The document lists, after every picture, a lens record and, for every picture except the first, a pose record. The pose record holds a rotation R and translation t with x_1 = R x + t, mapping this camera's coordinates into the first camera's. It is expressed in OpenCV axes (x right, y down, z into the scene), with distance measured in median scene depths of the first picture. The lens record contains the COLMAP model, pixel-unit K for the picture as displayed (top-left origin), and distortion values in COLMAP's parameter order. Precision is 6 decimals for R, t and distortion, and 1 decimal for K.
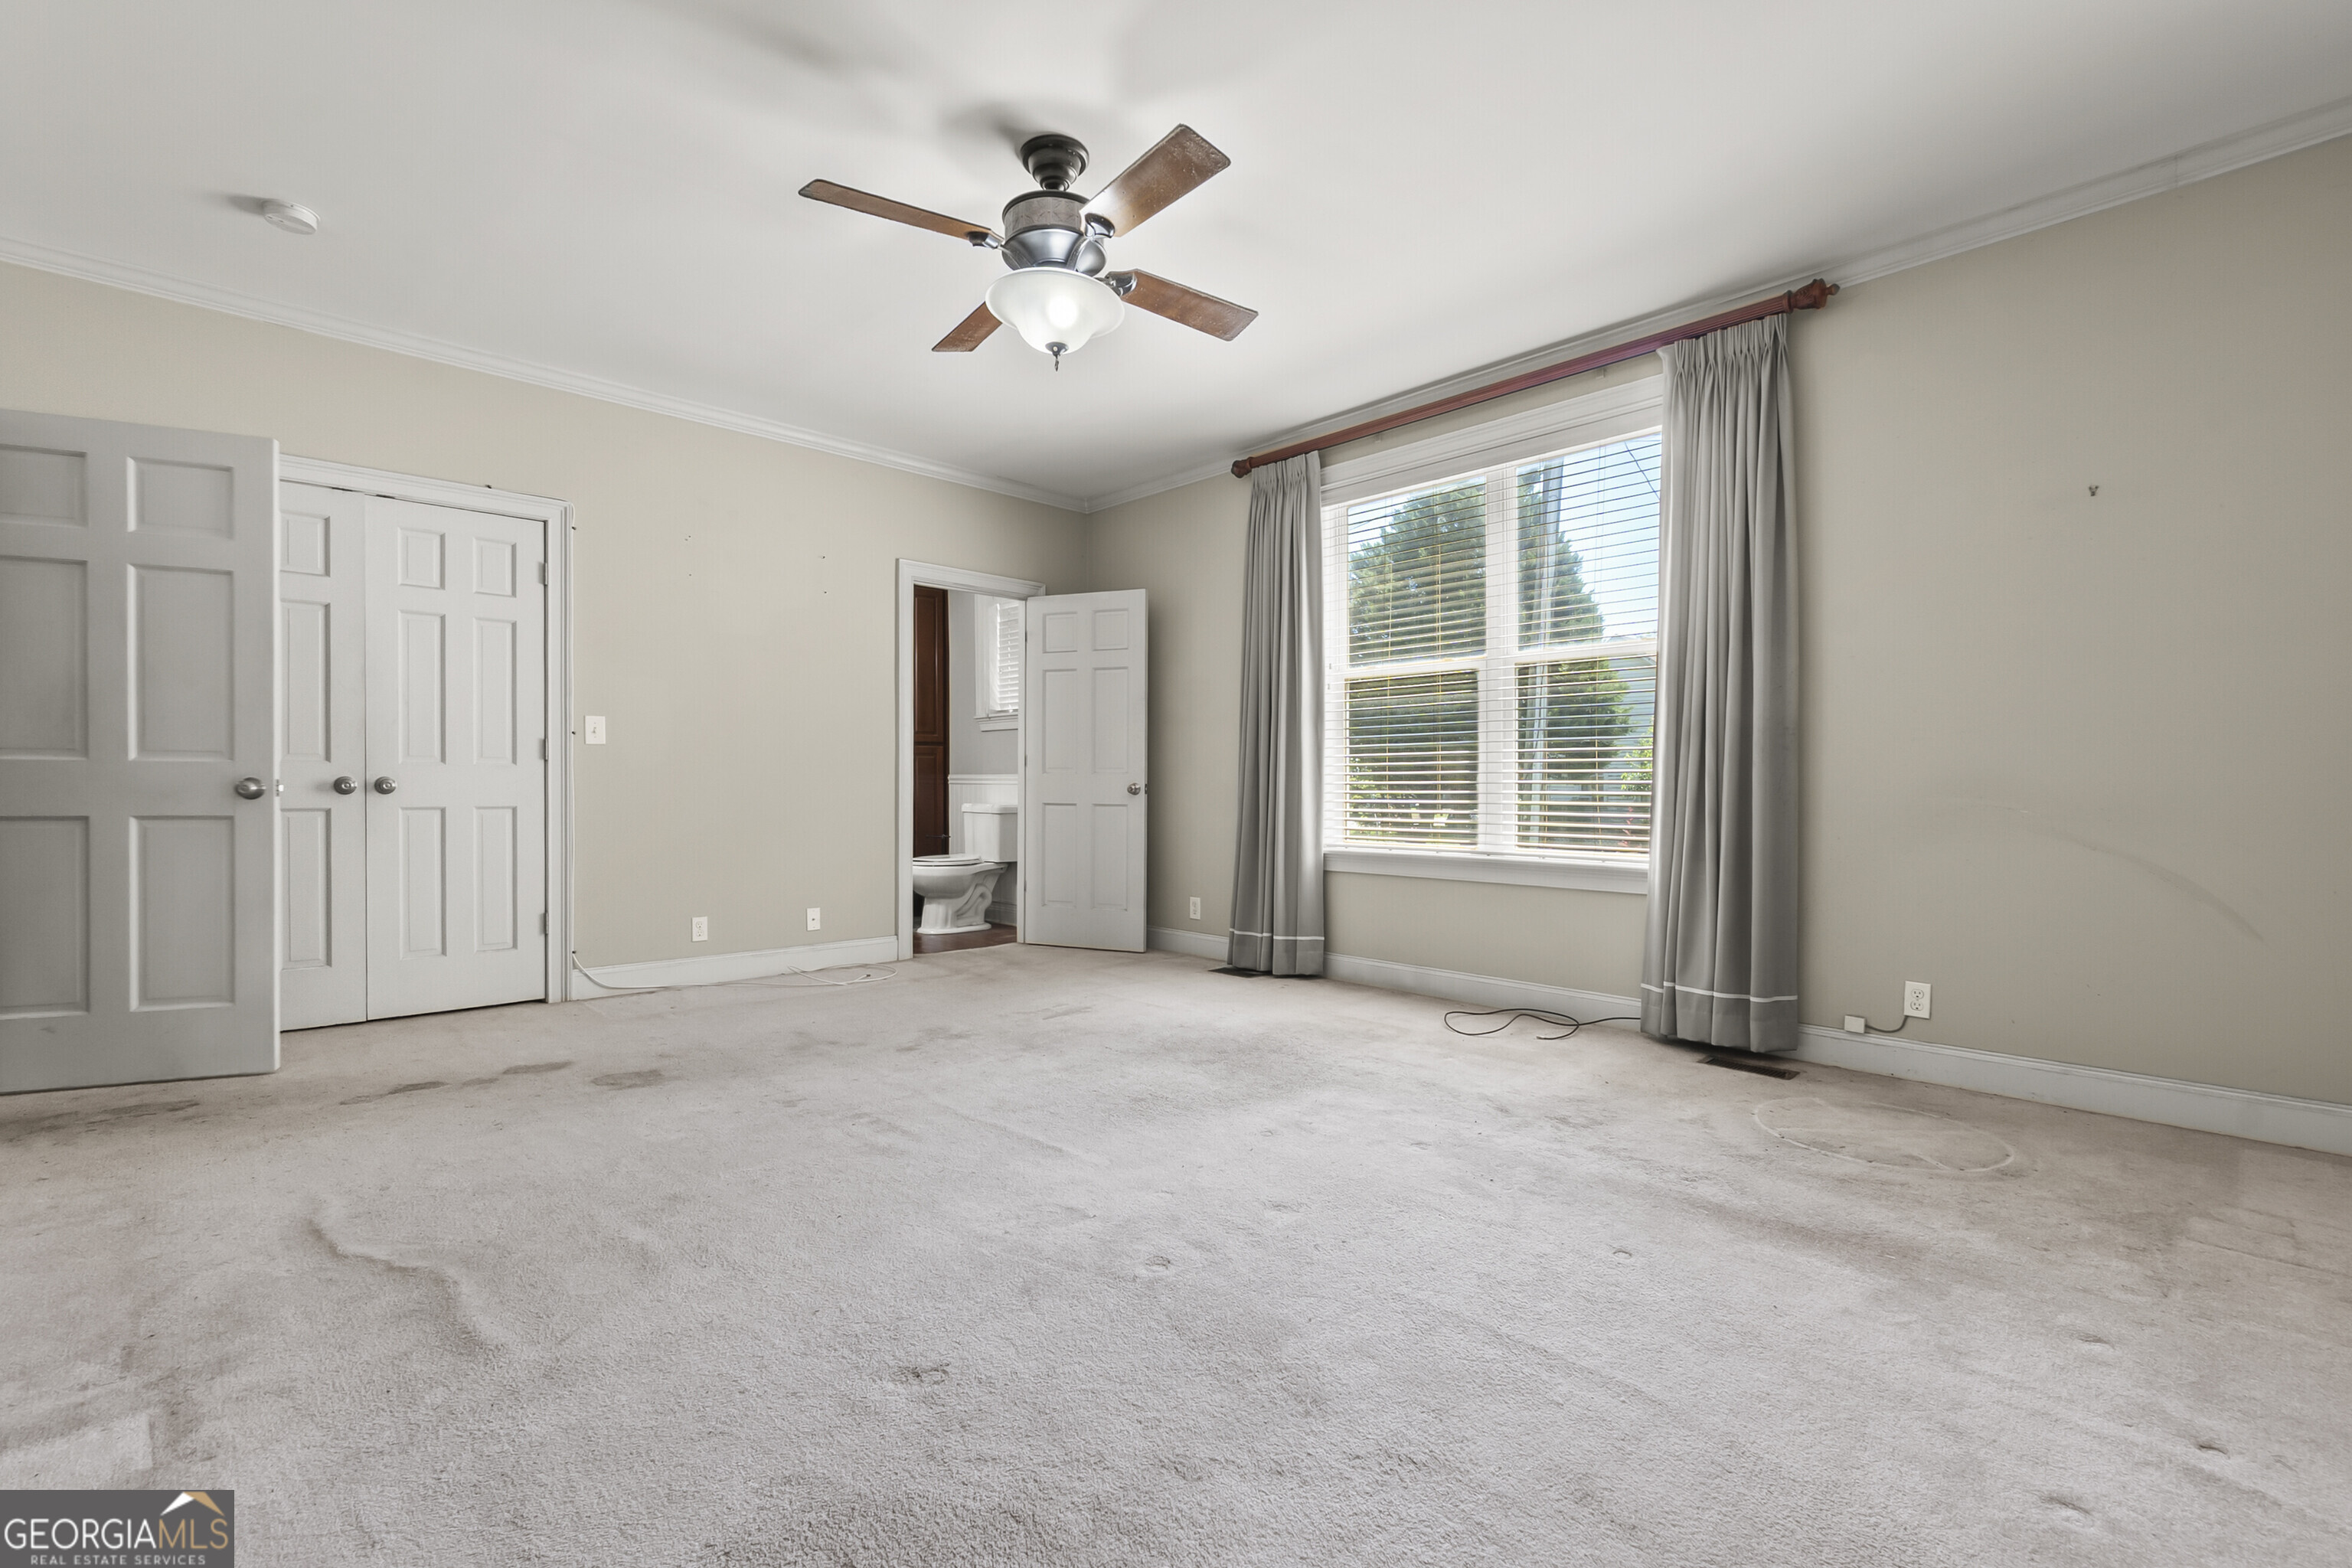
lens RADIAL K [[1039.4, 0, 1174.3], [0, 1039.4, 789.1], [0, 0, 1]] dist [-0.001354, 0.000038]
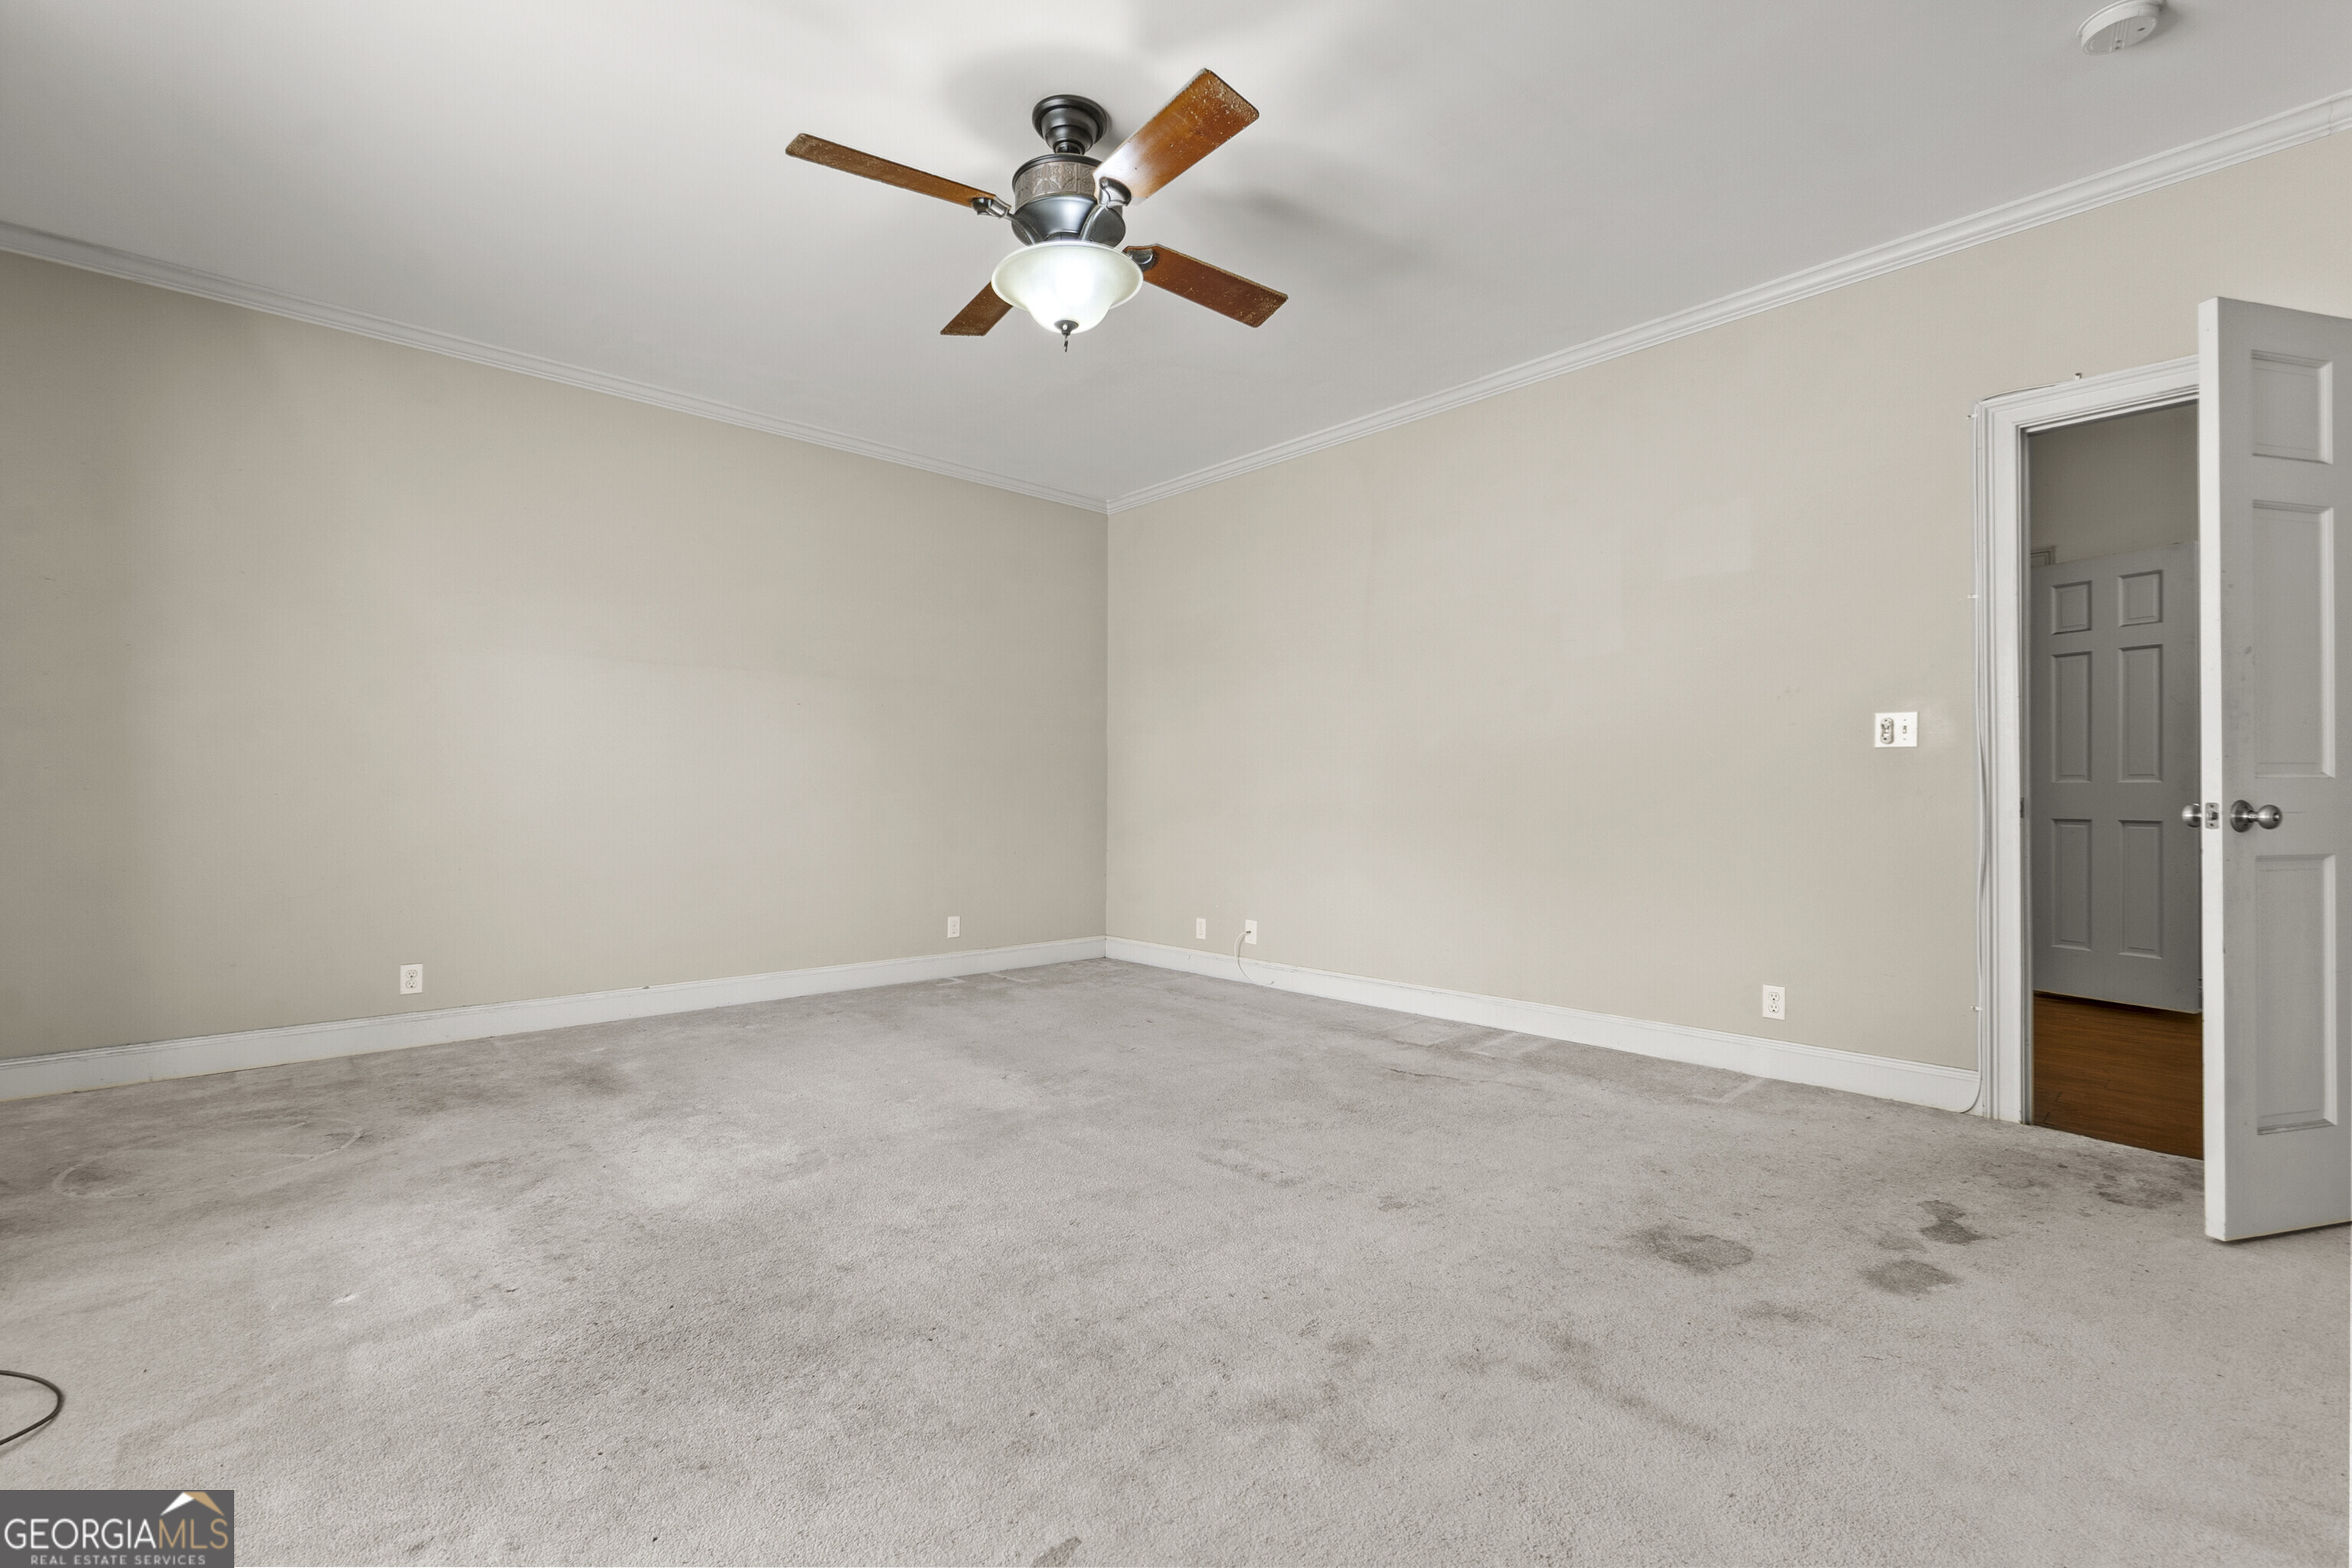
lens RADIAL K [[1012.3, 0, 1166.0], [0, 1012.3, 782.9], [0, 0, 1]] dist [-0.004552, 0.000378]
pose [[-0.999203, -0.005823, 0.039492, -0.195741], [-0.005785, 0.999983, 0.001060, -0.017669], [-0.039497, 0.000830, -0.999219, 1.553458]]
